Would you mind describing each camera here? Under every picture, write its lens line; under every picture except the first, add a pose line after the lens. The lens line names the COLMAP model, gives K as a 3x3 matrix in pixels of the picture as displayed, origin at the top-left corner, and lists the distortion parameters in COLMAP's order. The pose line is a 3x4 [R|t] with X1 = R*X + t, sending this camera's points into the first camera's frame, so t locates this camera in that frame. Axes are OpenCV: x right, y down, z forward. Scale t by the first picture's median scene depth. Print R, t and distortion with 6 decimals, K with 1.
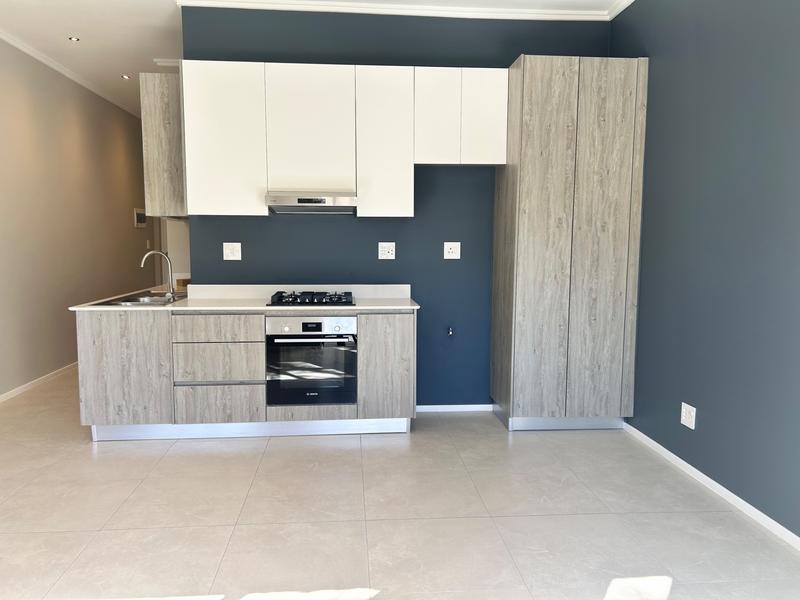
lens RADIAL K [[611.7, 0, 401.3], [0, 611.7, 295.6], [0, 0, 1]] dist [0.005121, -0.000961]
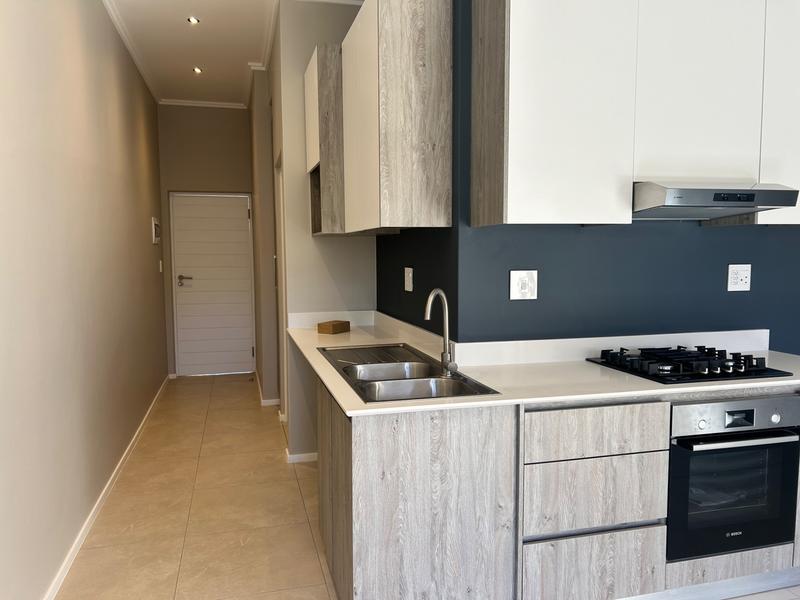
lens RADIAL K [[608.9, 0, 400.0], [0, 608.9, 300.0], [0, 0, 1]] dist [0.032746, -0.002358]
pose [[0.986452, -0.025166, 0.162107, -0.556871], [0.026479, 0.999632, -0.005942, -0.064637], [-0.161898, 0.010154, 0.986755, 0.487950]]
